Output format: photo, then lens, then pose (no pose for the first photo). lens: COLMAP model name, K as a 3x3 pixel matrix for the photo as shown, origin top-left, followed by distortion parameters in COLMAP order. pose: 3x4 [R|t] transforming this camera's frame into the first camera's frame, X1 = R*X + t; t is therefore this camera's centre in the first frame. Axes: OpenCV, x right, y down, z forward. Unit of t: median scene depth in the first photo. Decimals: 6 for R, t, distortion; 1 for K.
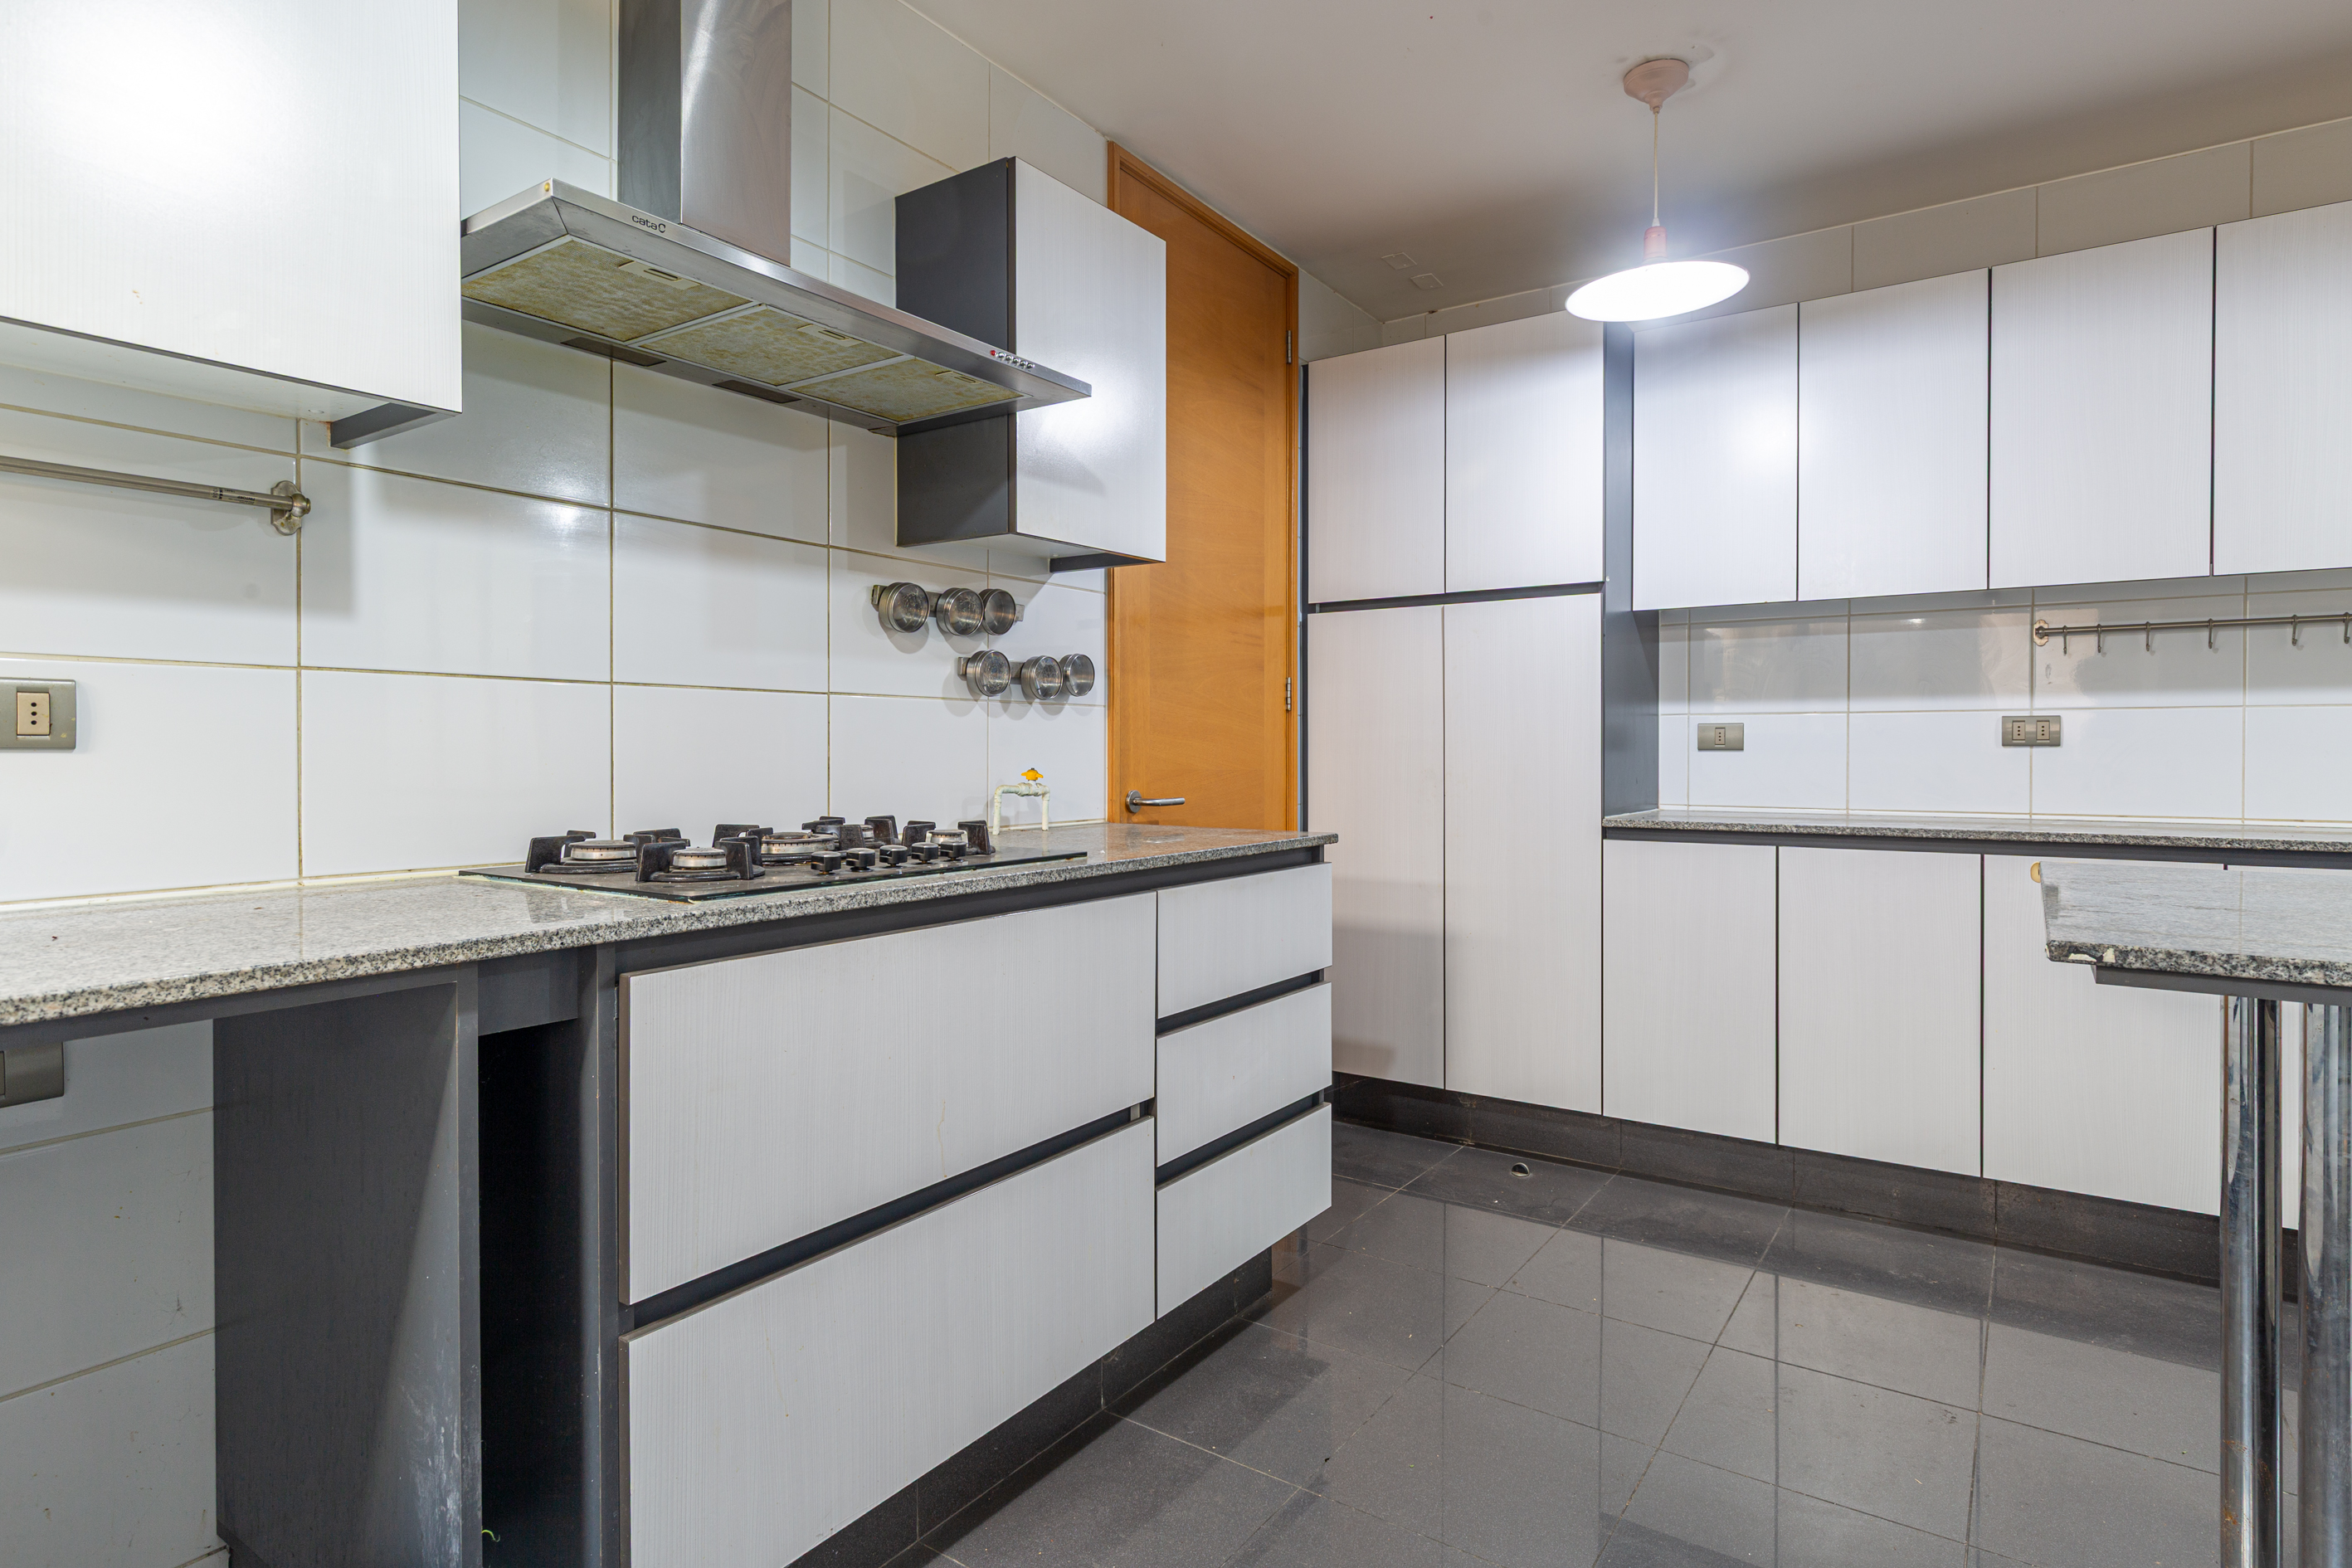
lens RADIAL K [[1226.8, 0, 1182.7], [0, 1226.8, 763.7], [0, 0, 1]] dist [-0.004518, -0.001358]
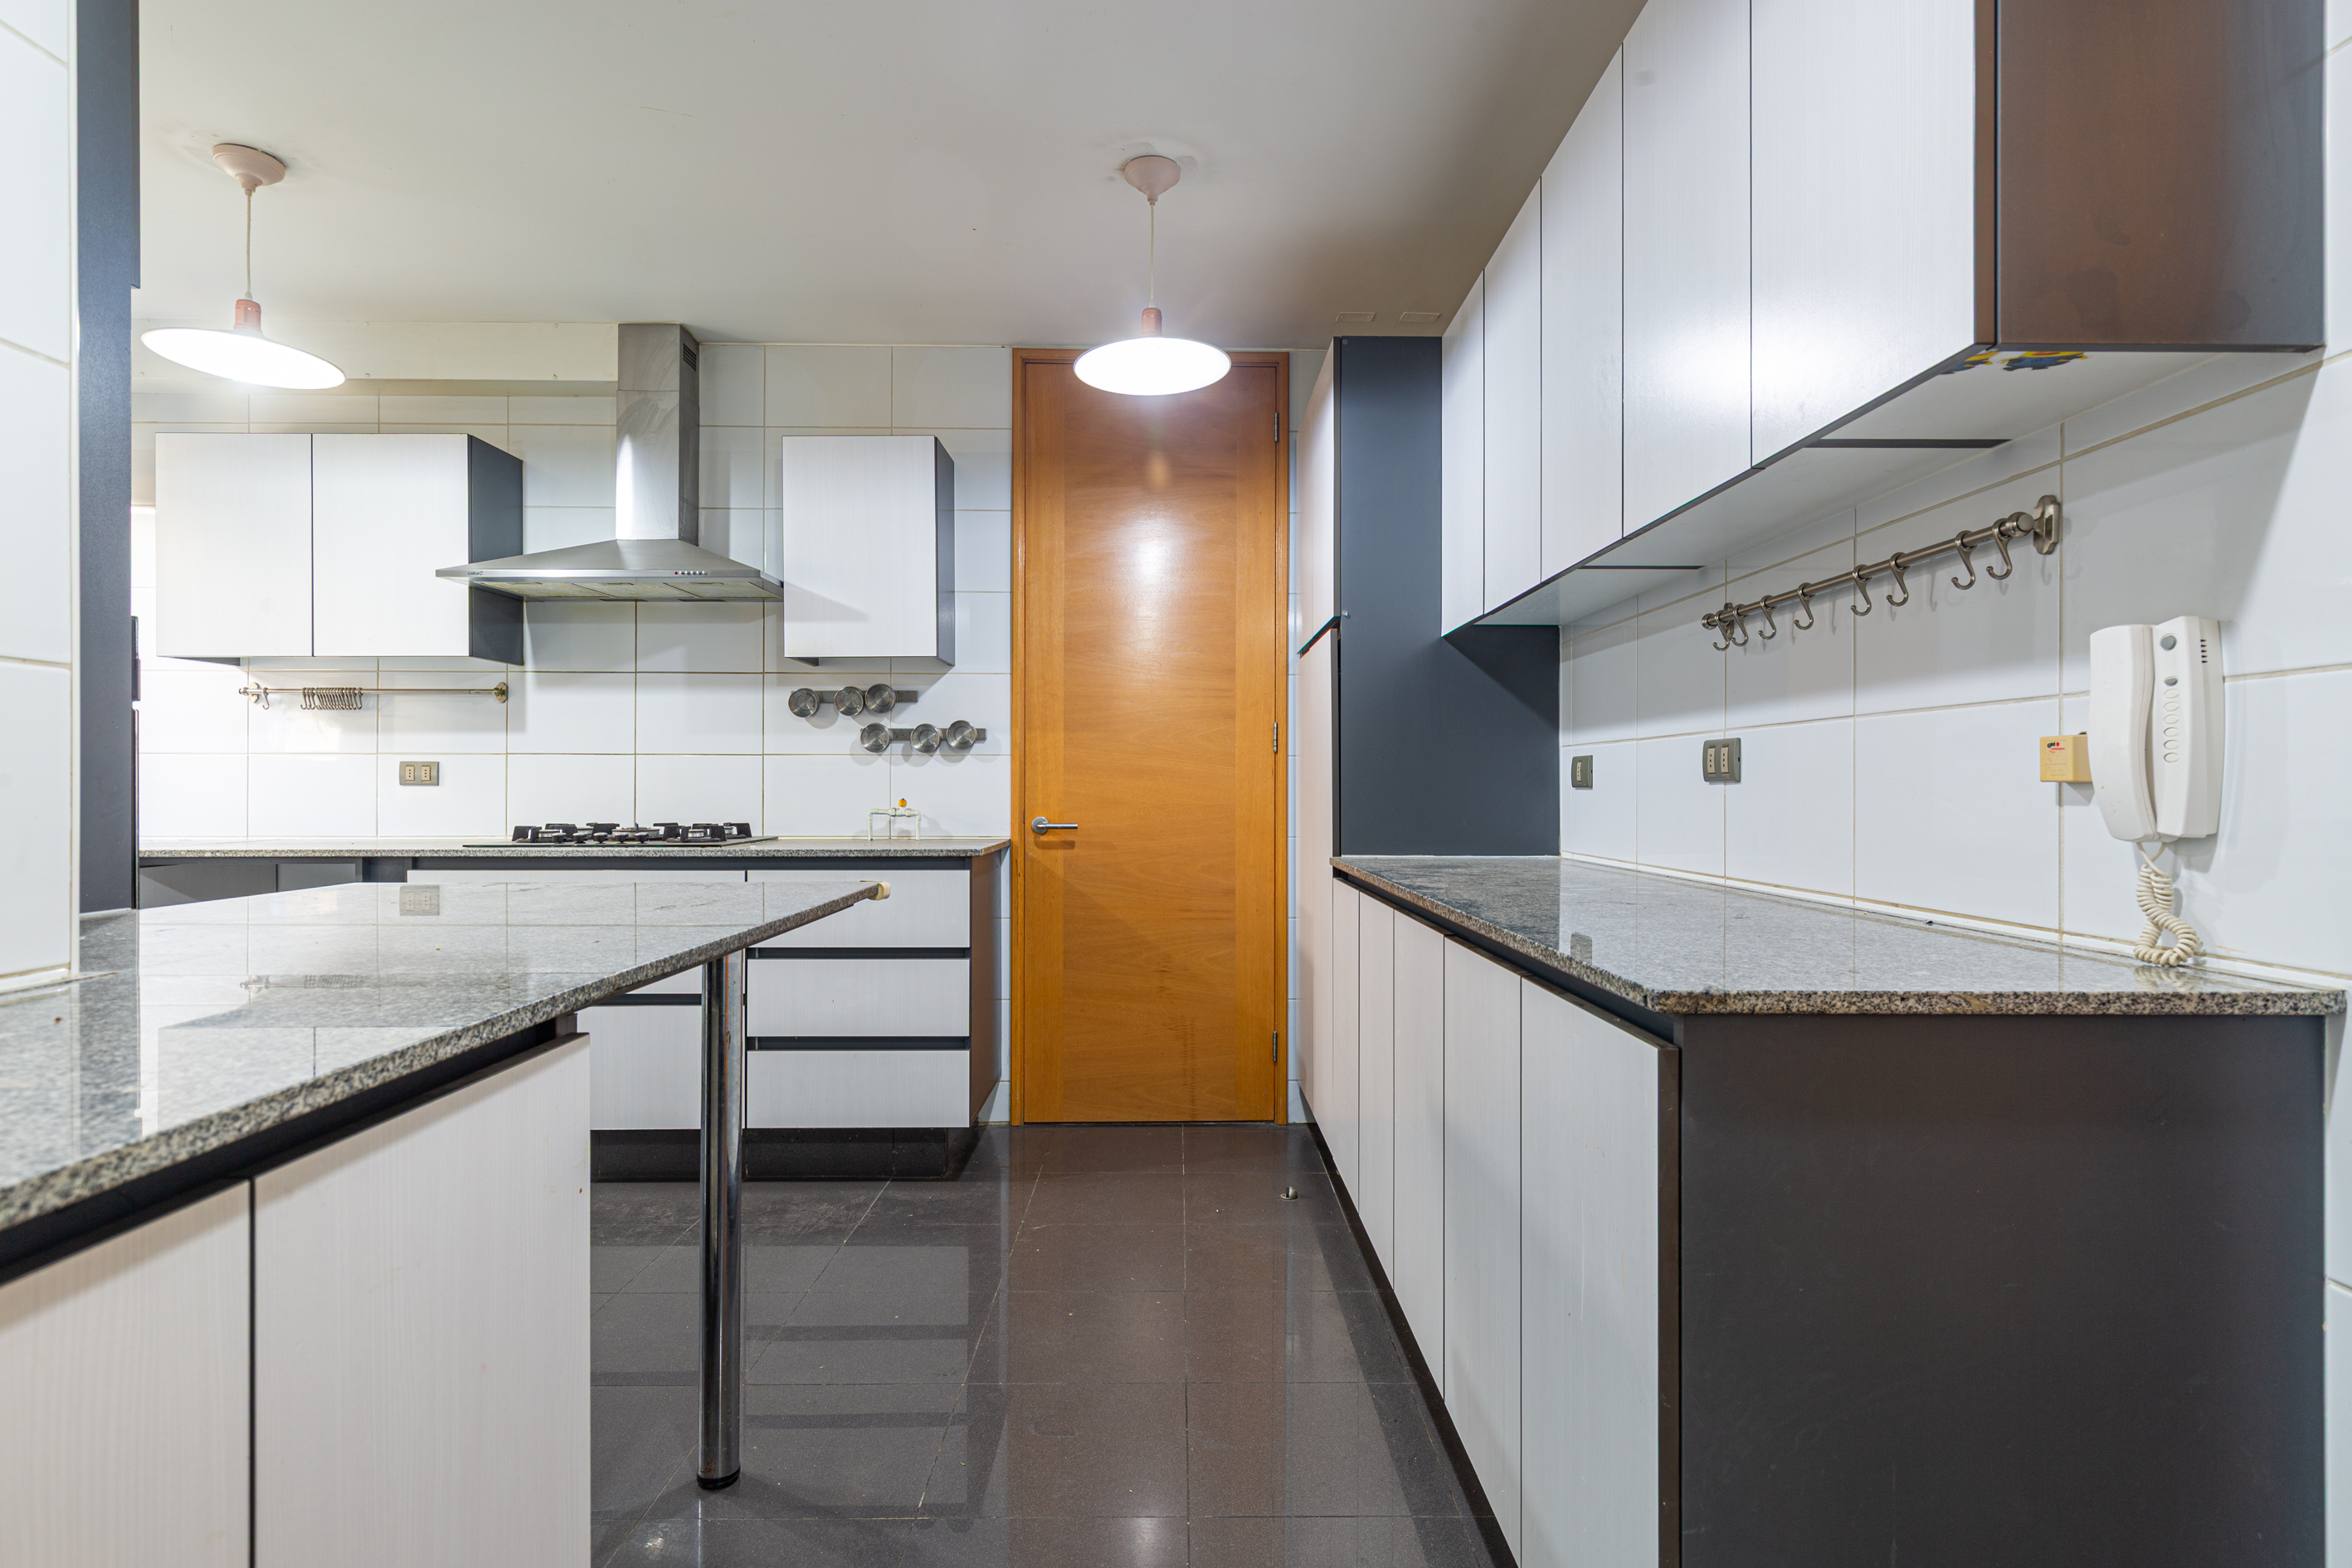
lens RADIAL K [[1226.8, 0, 1184.6], [0, 1226.8, 789.4], [0, 0, 1]] dist [-0.004518, -0.001358]
pose [[0.578845, 0.001291, -0.815437, 1.427838], [-0.011849, 0.999906, -0.006827, -0.001944], [0.815352, 0.013614, 0.578806, 0.435030]]
